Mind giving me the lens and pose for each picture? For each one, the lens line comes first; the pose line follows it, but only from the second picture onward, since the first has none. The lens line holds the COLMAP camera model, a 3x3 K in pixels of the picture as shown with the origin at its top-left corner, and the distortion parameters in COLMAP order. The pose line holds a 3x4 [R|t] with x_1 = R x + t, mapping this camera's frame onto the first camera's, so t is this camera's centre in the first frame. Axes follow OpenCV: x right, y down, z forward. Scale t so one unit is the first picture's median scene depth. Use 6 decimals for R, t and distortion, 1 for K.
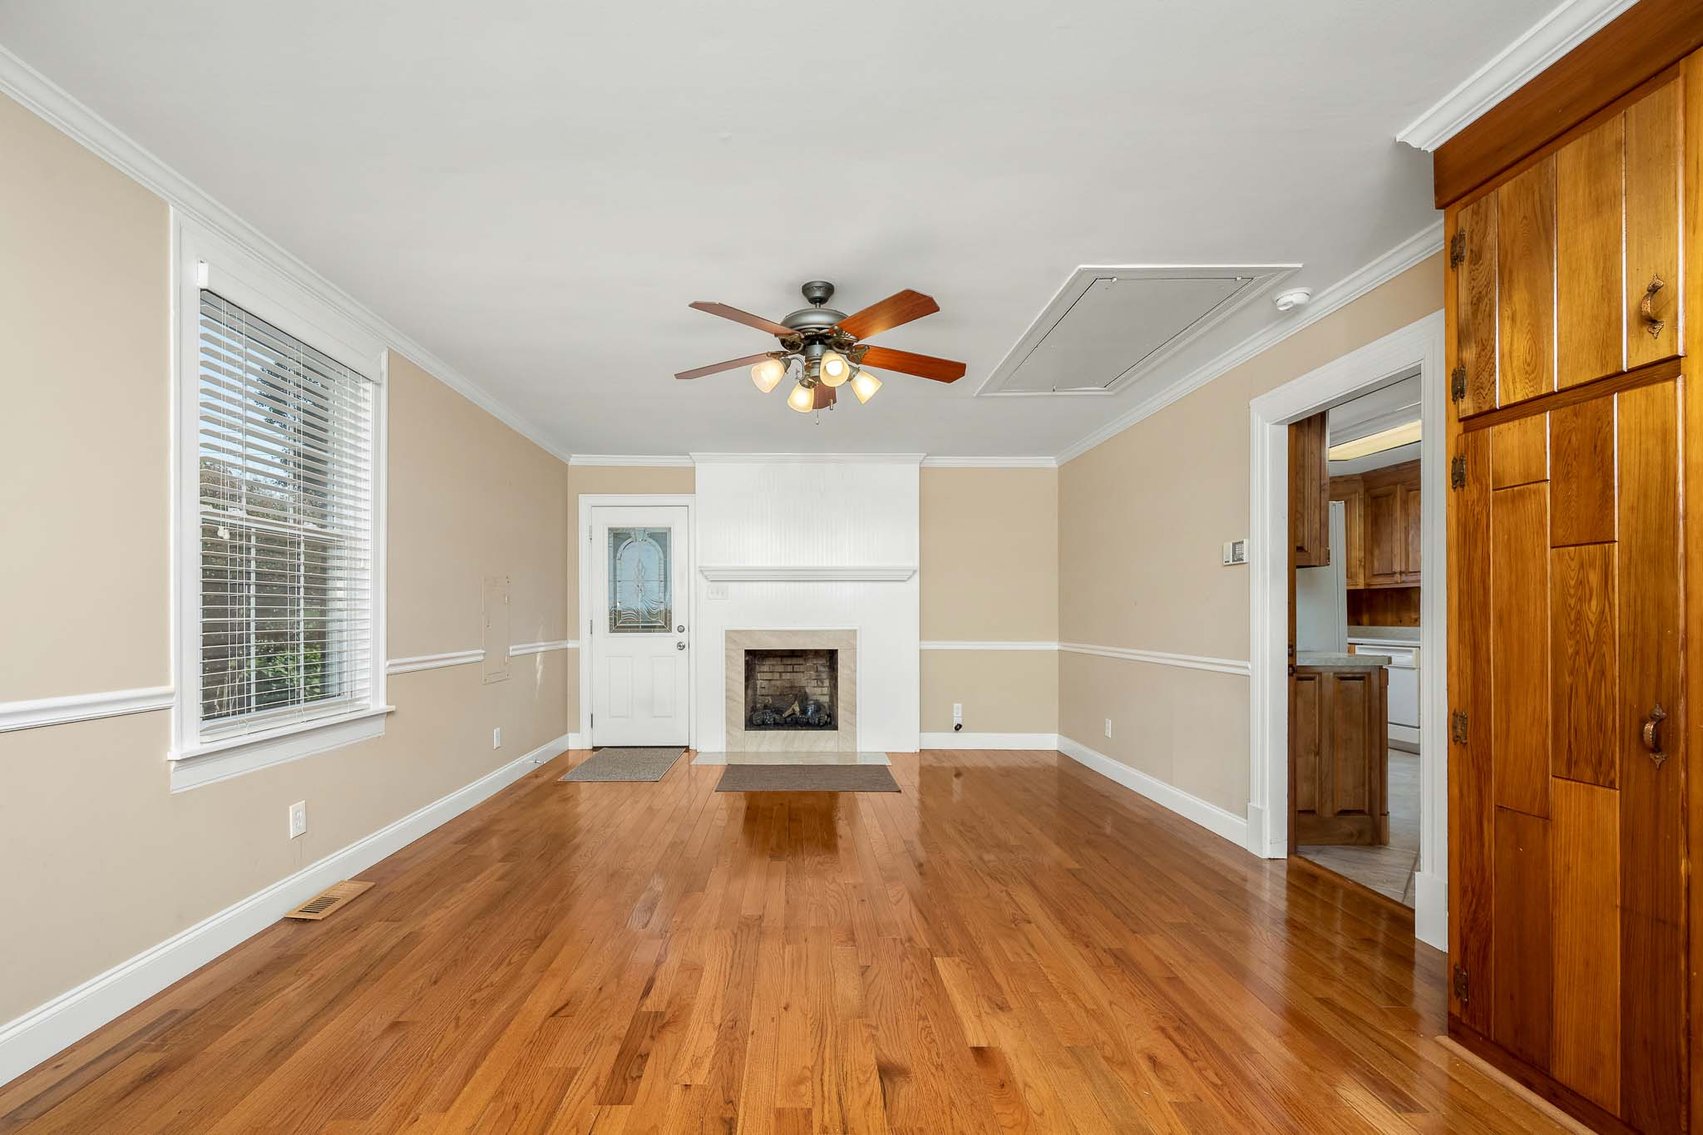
lens RADIAL K [[699.6, 0, 804.0], [0, 699.6, 611.7], [0, 0, 1]] dist [-0.000207, -0.000131]
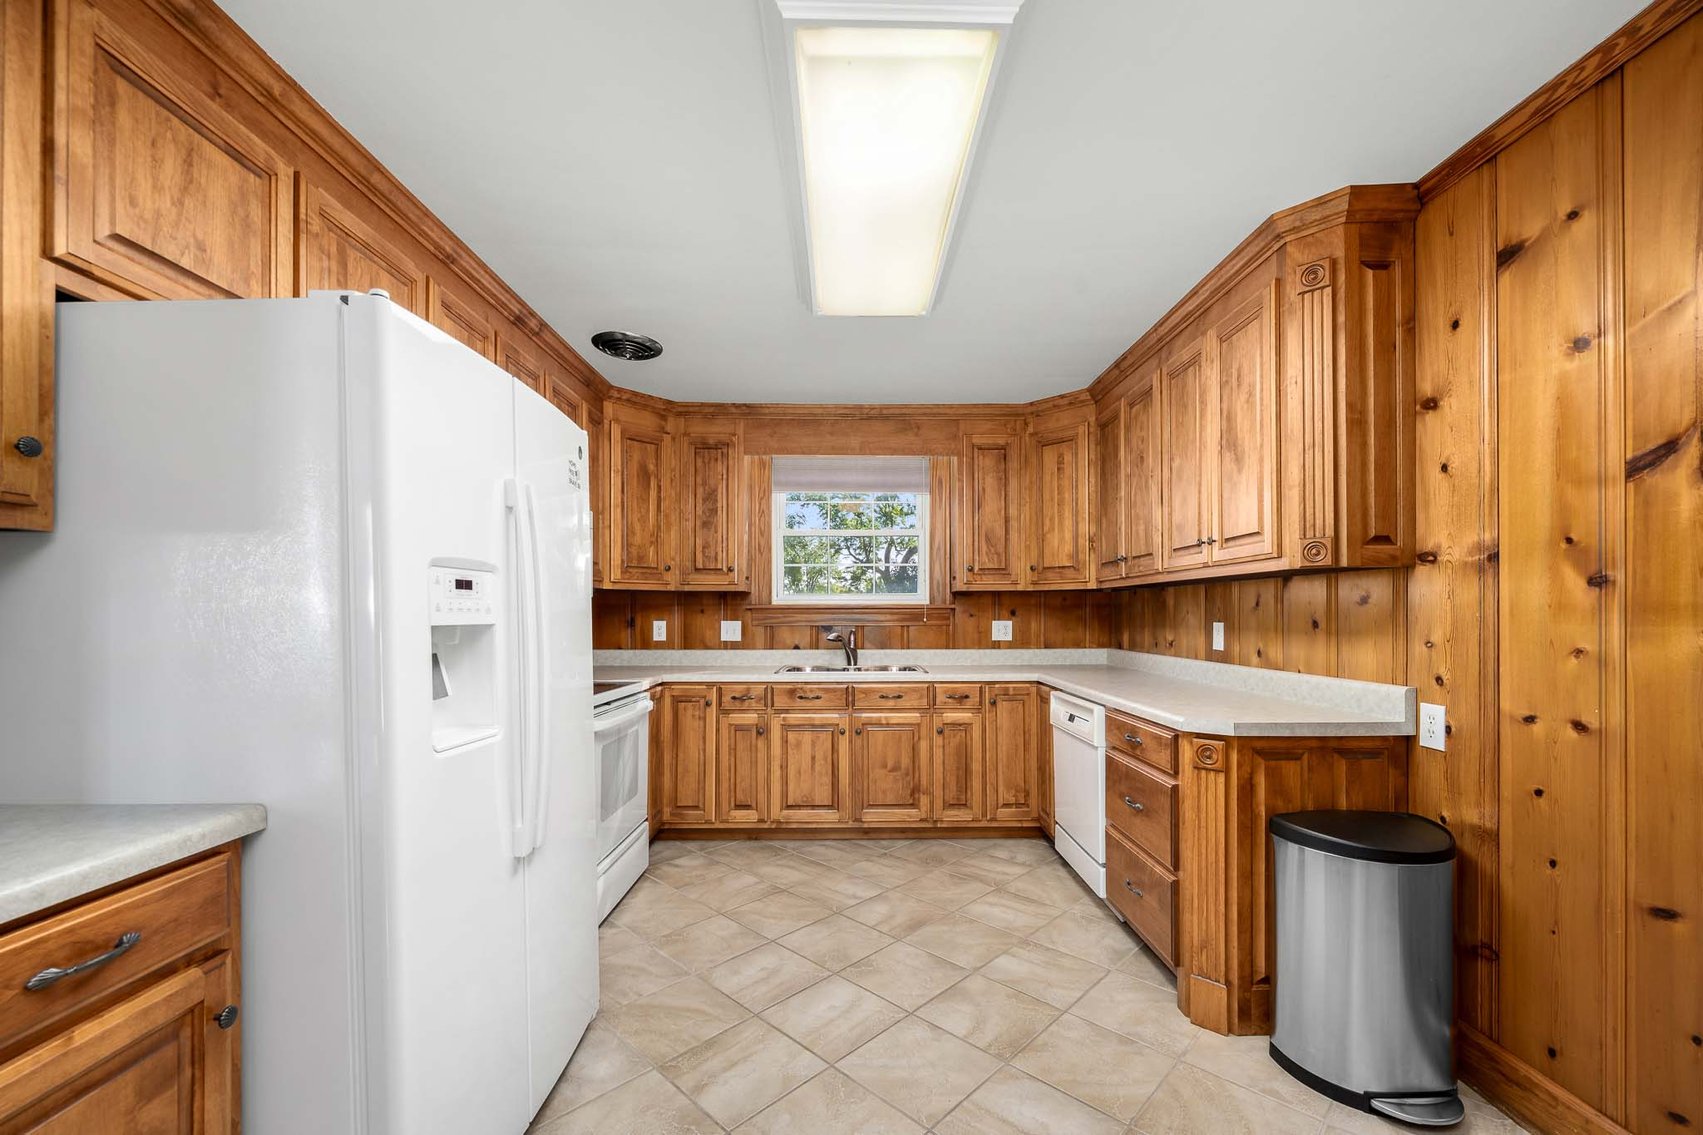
lens RADIAL K [[686.9, 0, 864.5], [0, 686.9, 613.1], [0, 0, 1]] dist [-0.000397, 0.000150]
pose [[0.999888, -0.001690, 0.014874, 0.691843], [0.001605, 0.999983, 0.005678, -0.018233], [-0.014883, -0.005654, 0.999873, 0.503950]]
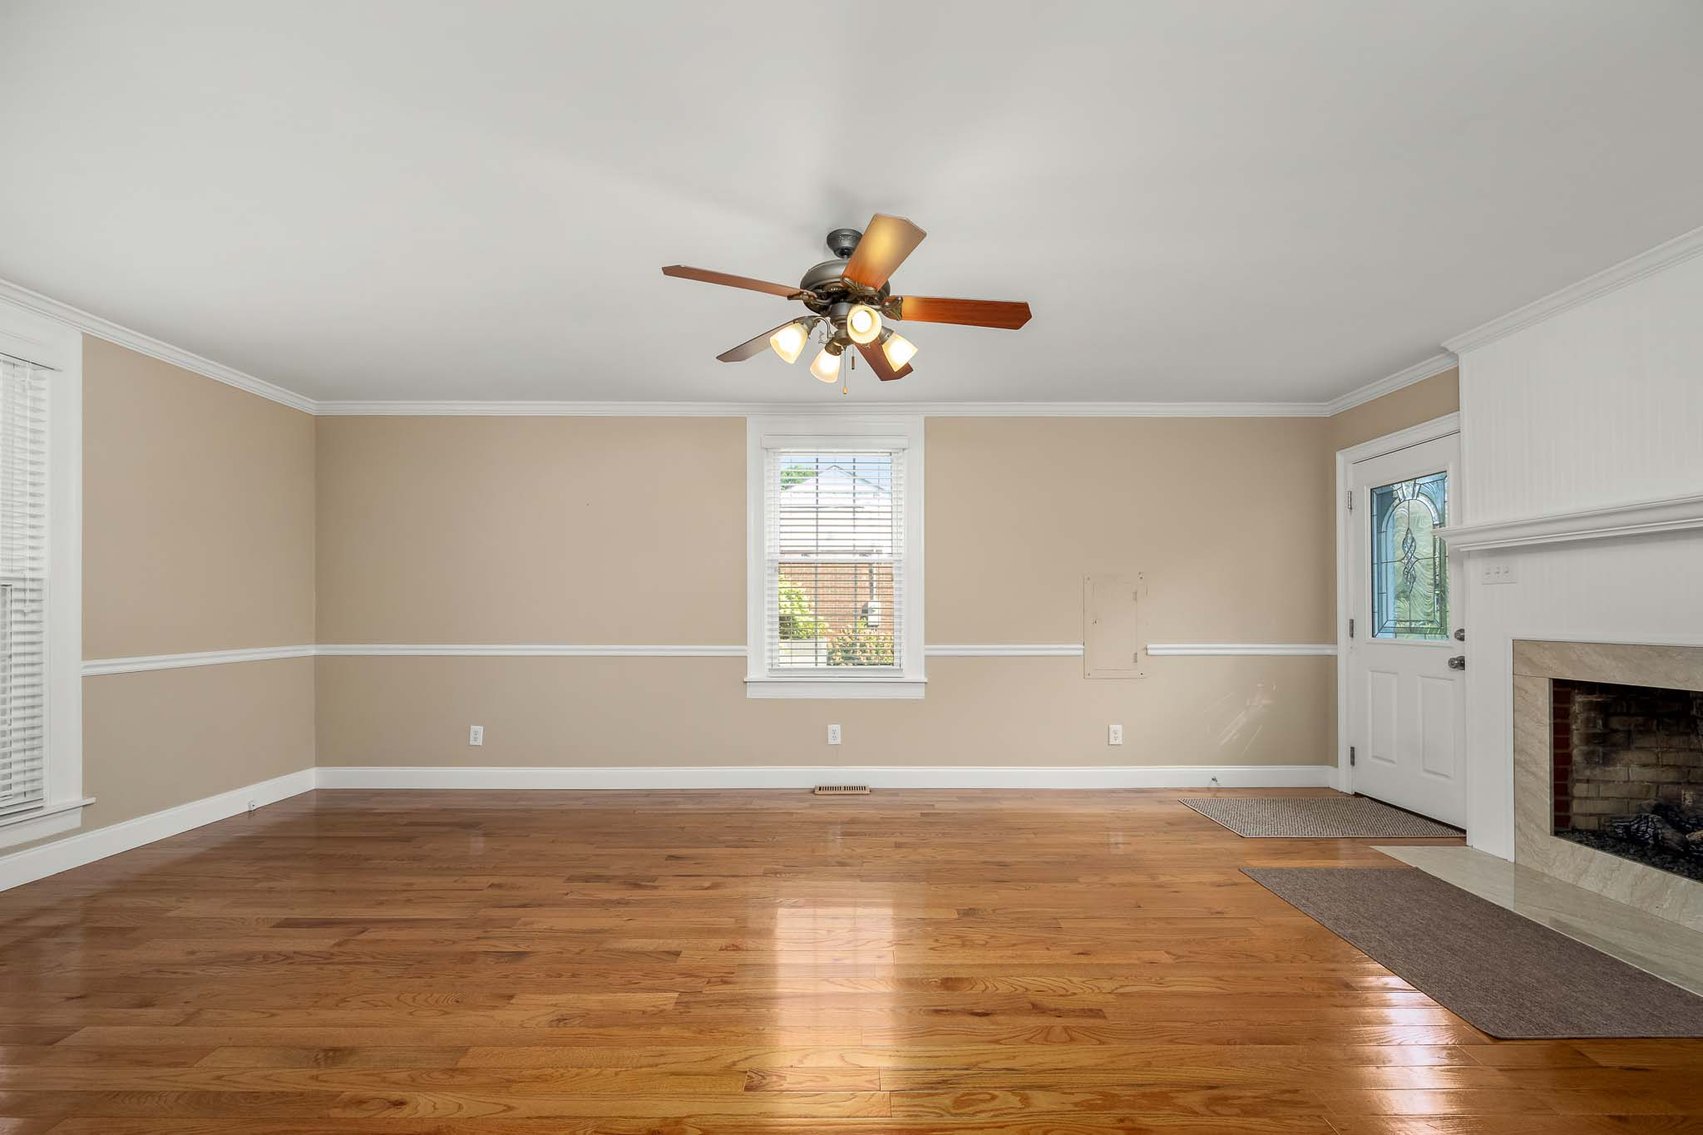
lens RADIAL K [[681.9, 0, 854.7], [0, 681.9, 608.7], [0, 0, 1]] dist [-0.000639, 0.000130]
pose [[0.001145, -0.004021, -0.999991, 0.428514], [0.006267, 0.999972, -0.004014, 0.001093], [0.999980, -0.006262, 0.001171, 0.493272]]
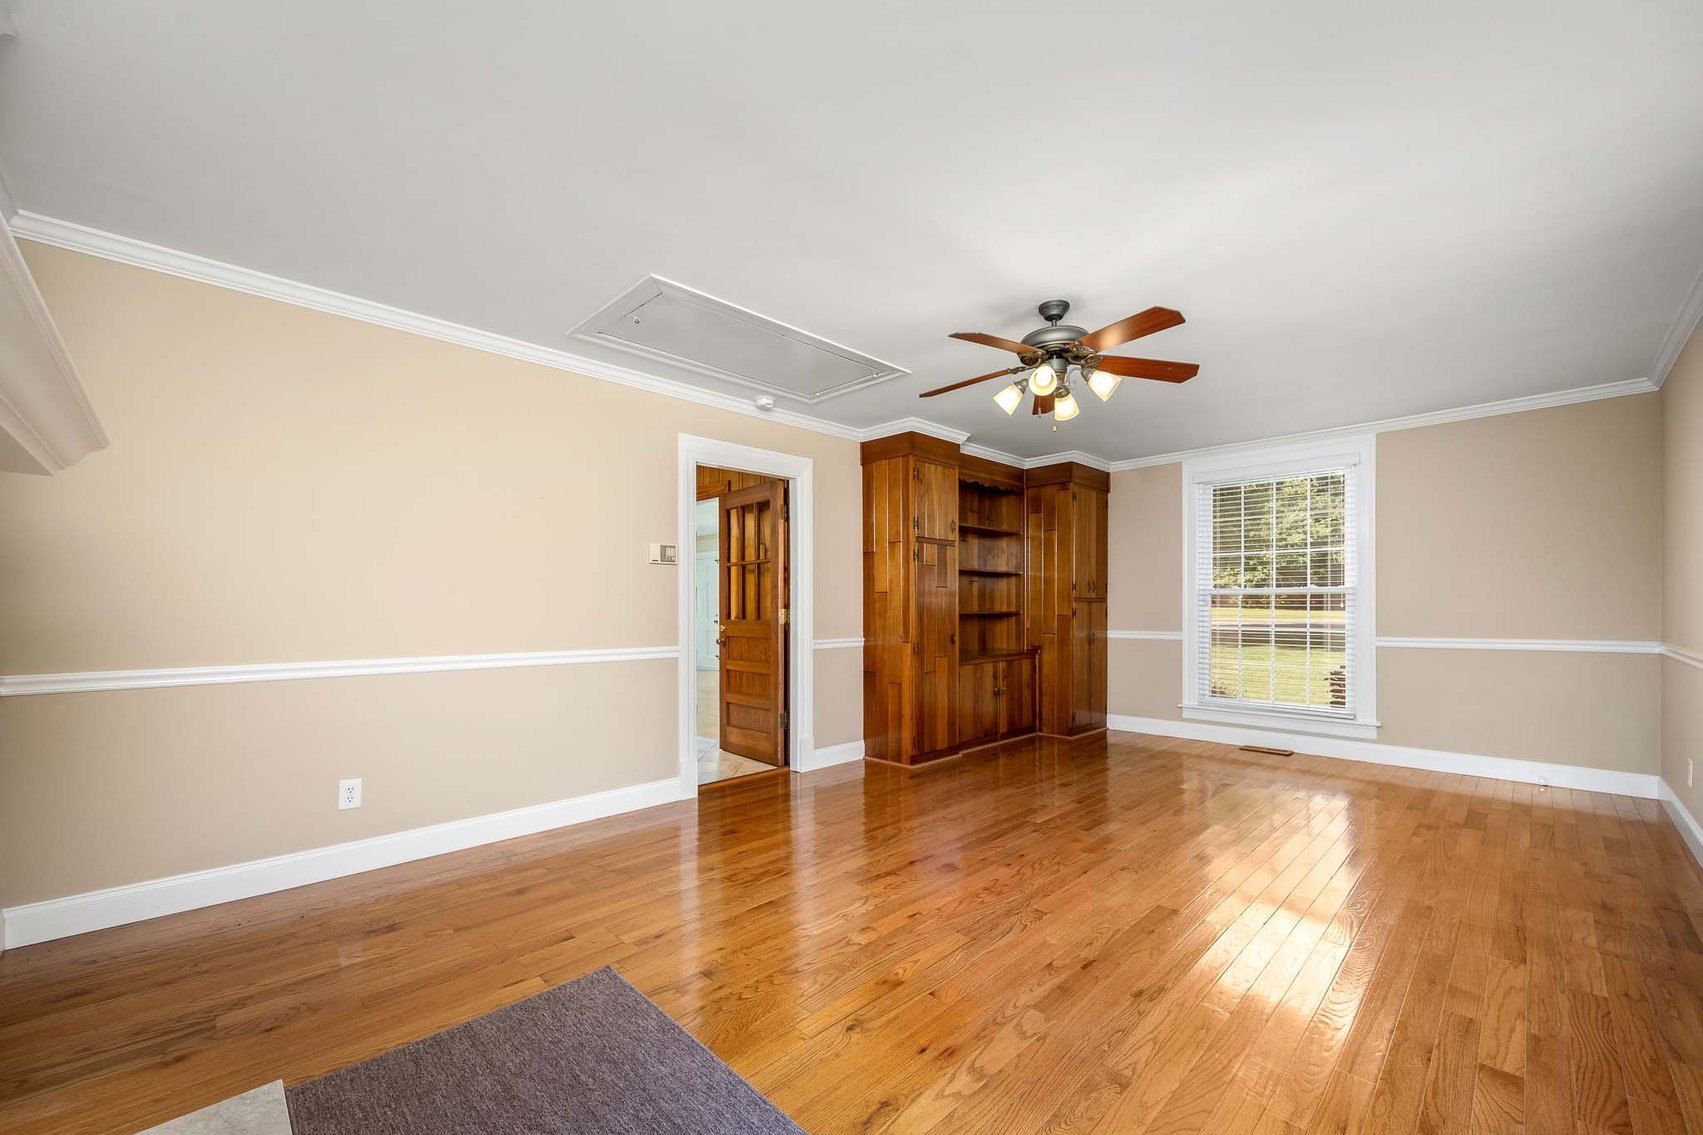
lens RADIAL K [[681.9, 0, 854.7], [0, 681.9, 608.7], [0, 0, 1]] dist [-0.000639, 0.000130]
pose [[-0.698060, -0.000363, 0.716039, -0.254534], [-0.003456, 0.999990, -0.002863, 0.005055], [-0.716030, -0.004473, -0.698055, 0.957274]]
